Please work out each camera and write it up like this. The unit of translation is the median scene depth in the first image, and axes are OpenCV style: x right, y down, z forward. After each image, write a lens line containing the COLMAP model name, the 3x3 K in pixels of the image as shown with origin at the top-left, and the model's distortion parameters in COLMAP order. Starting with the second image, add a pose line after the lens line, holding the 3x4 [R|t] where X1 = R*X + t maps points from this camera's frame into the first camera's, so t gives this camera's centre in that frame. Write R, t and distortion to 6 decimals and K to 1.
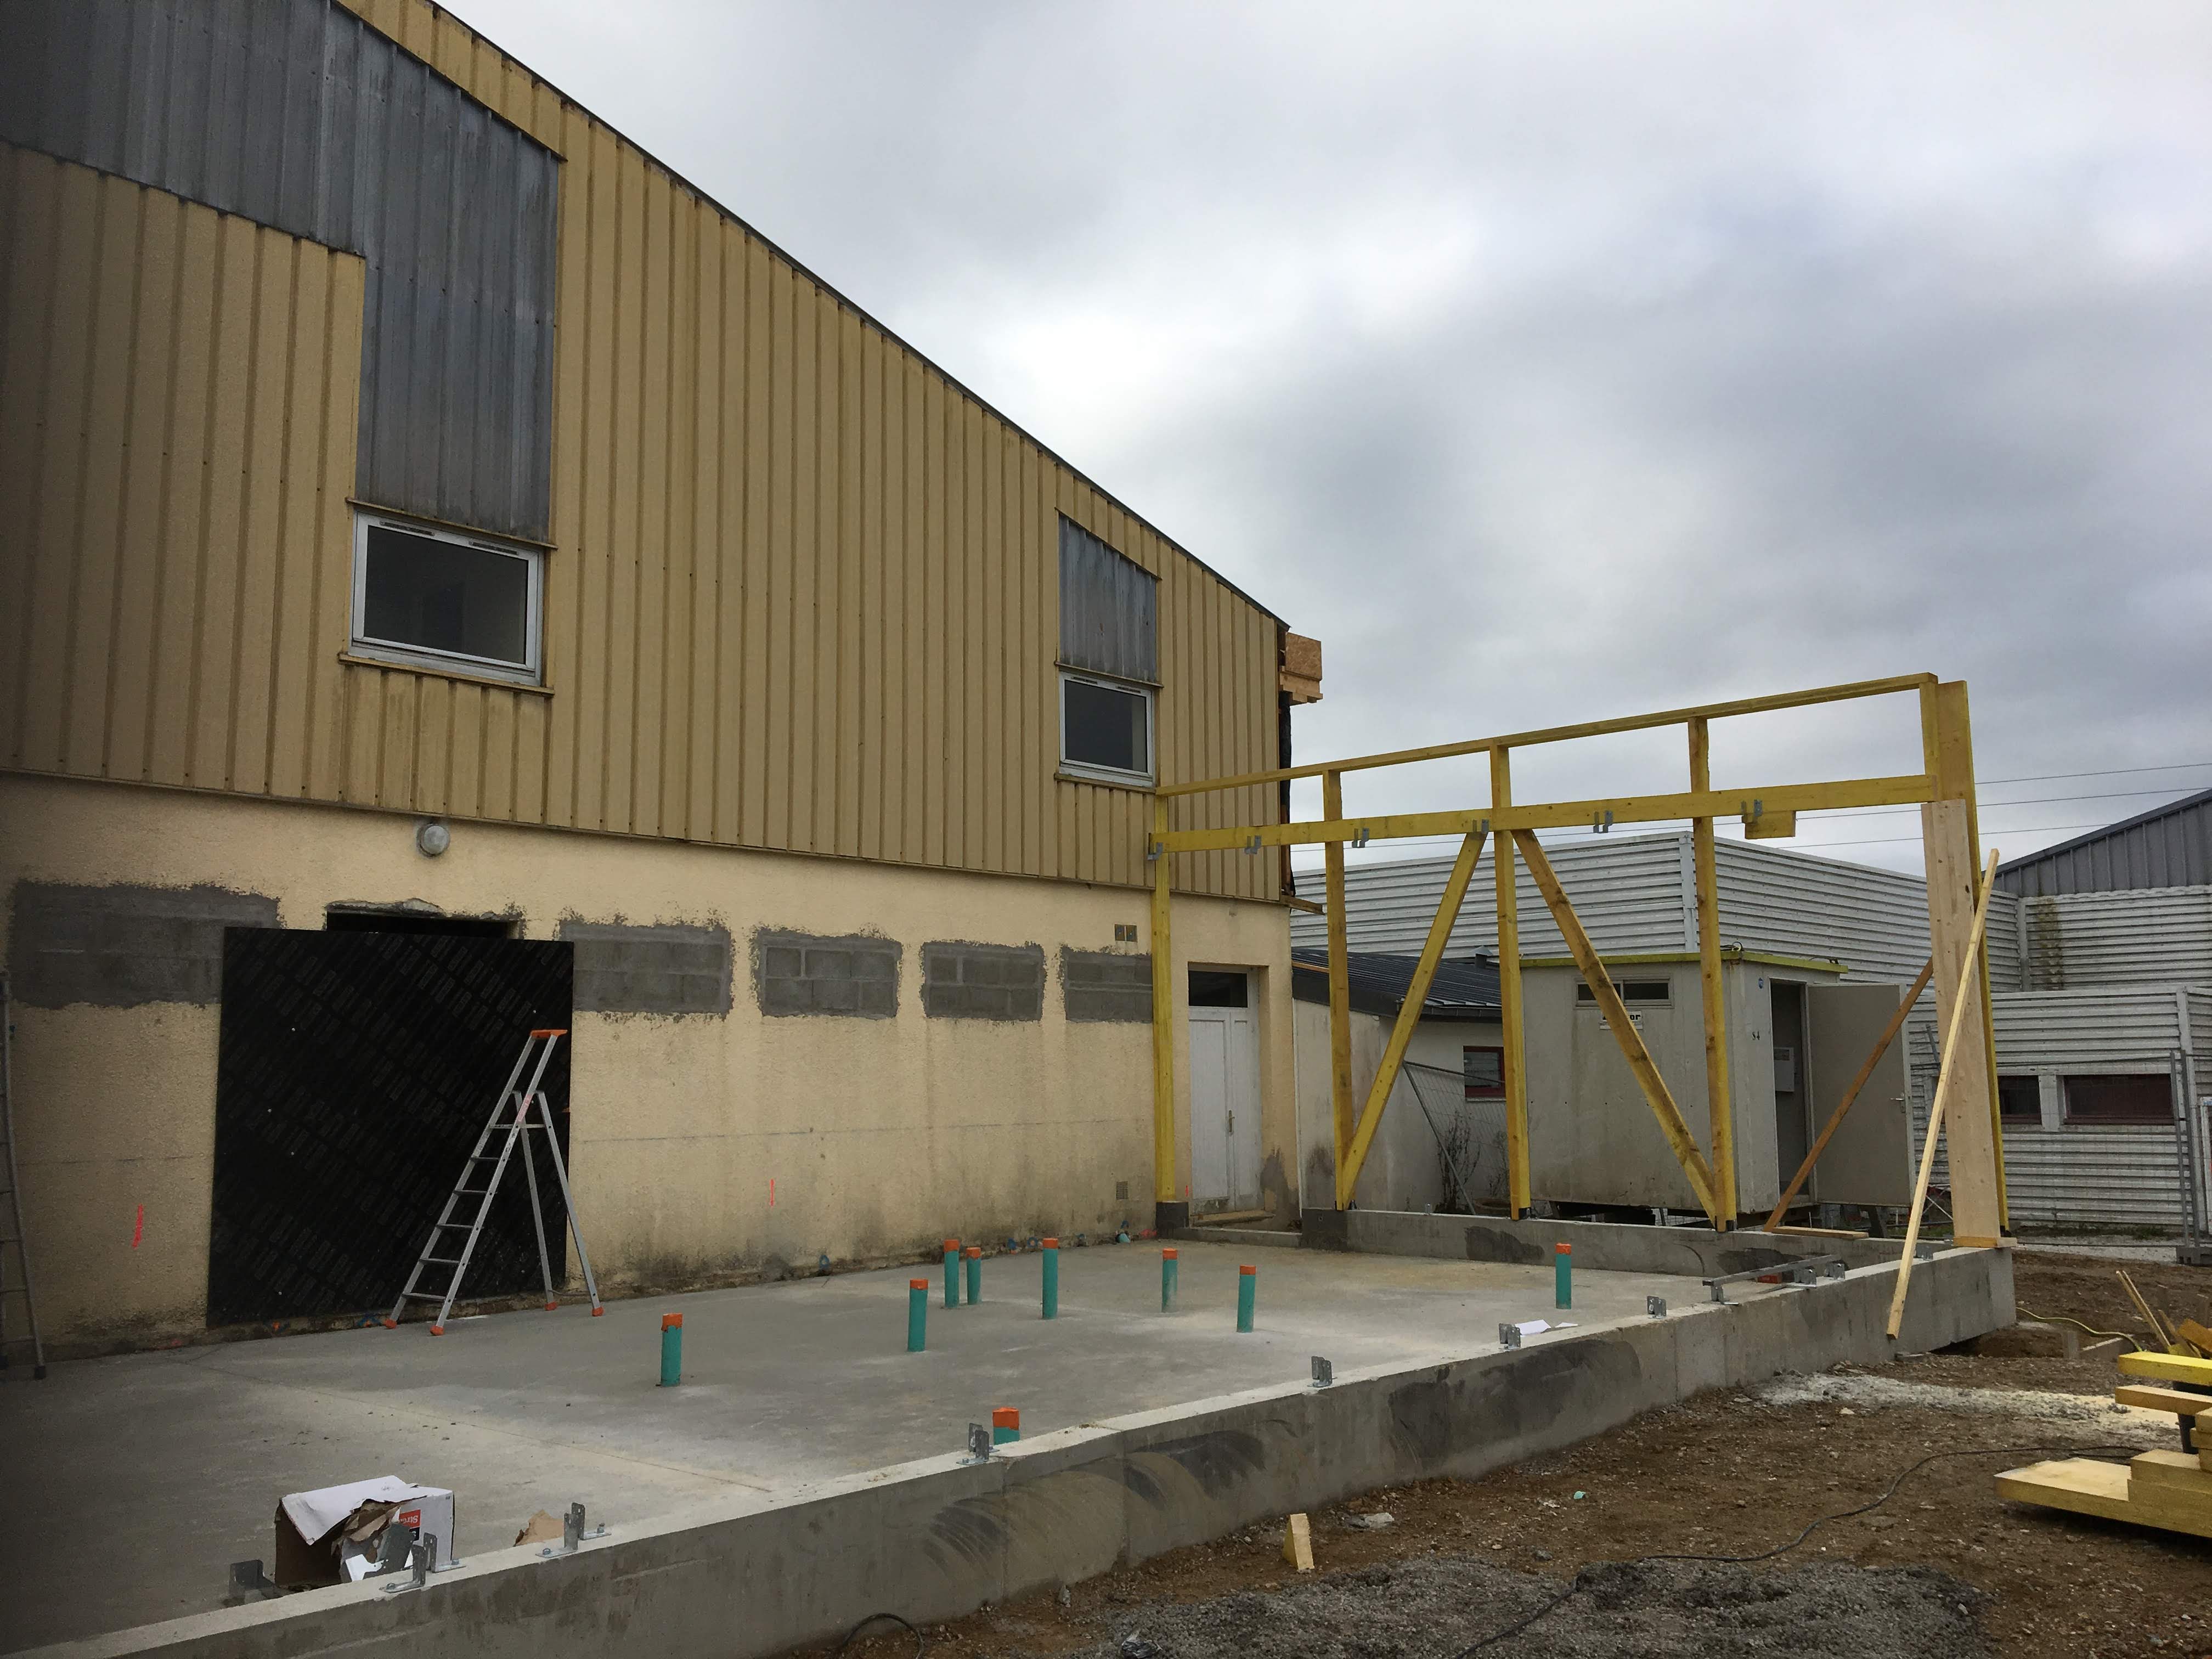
lens RADIAL K [[1866.5, 0, 1106.0], [0, 1866.5, 829.5], [0, 0, 1]] dist [0.010255, -0.001366]
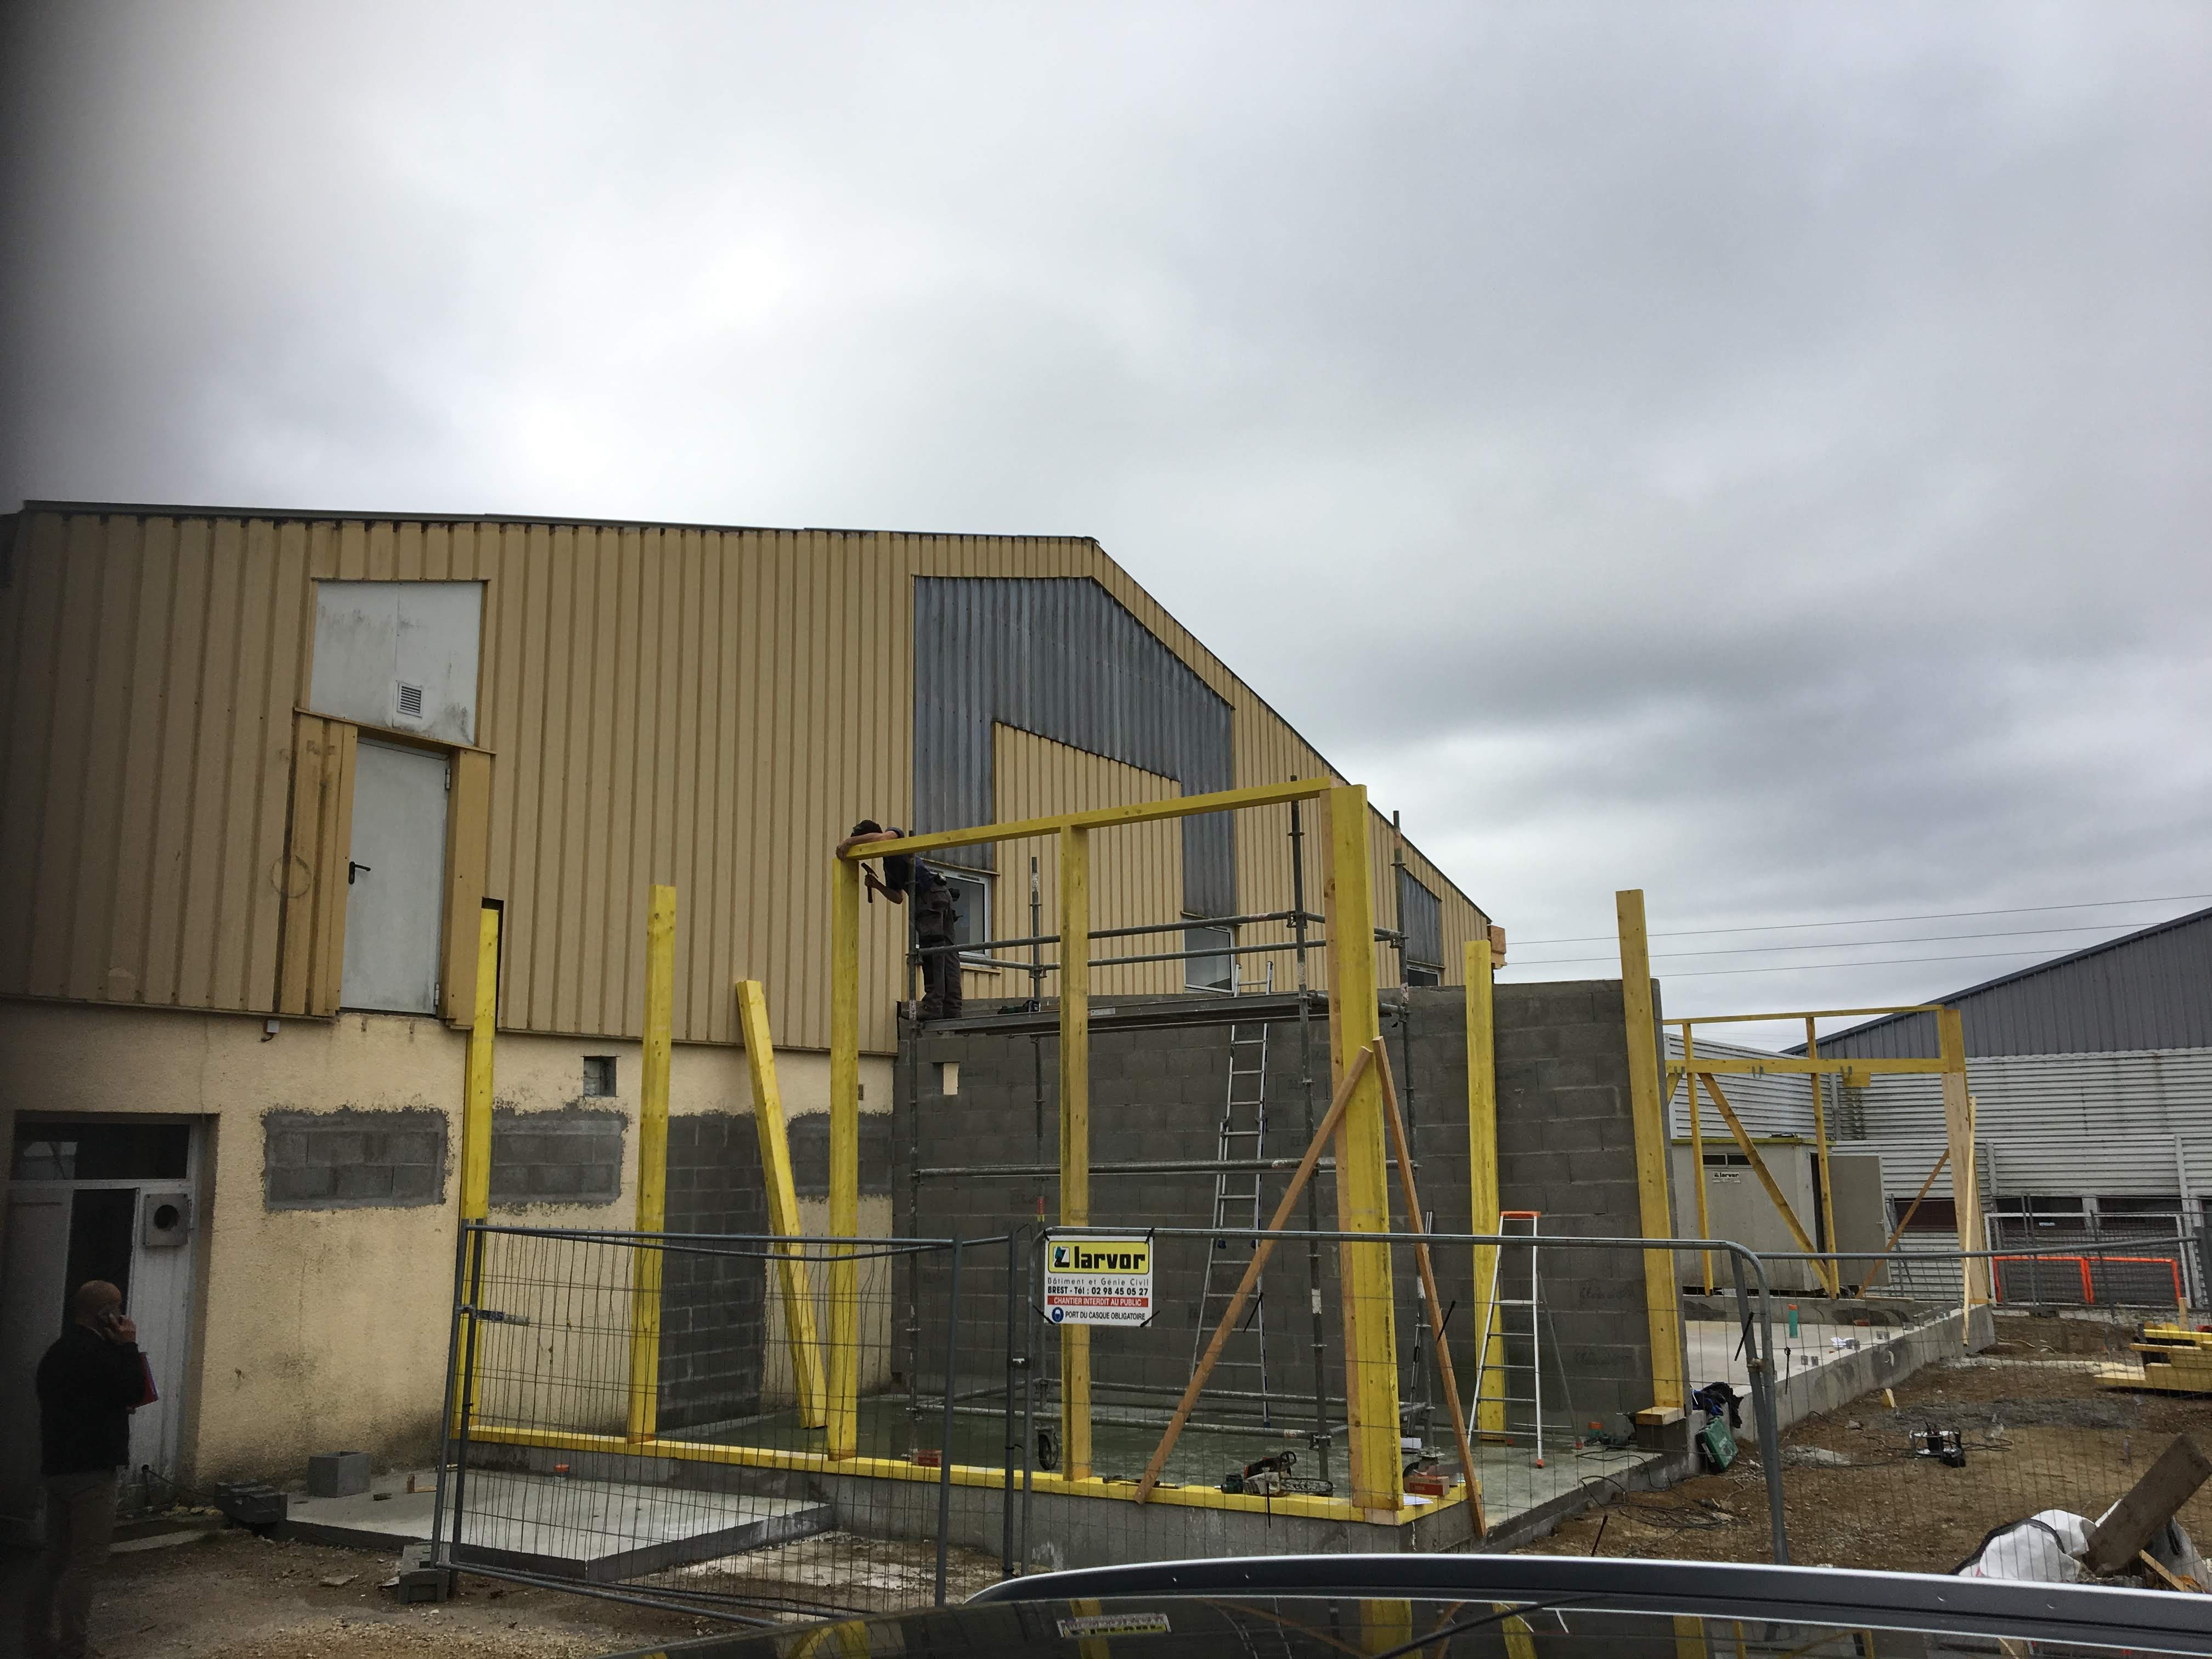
lens RADIAL K [[1823.4, 0, 1106.0], [0, 1823.4, 829.5], [0, 0, 1]] dist [0.063178, -0.004543]
pose [[0.989394, -0.014048, 0.144576, -0.544634], [0.026869, 0.995836, -0.087117, -0.076292], [-0.142751, 0.090077, 0.985651, -0.568421]]
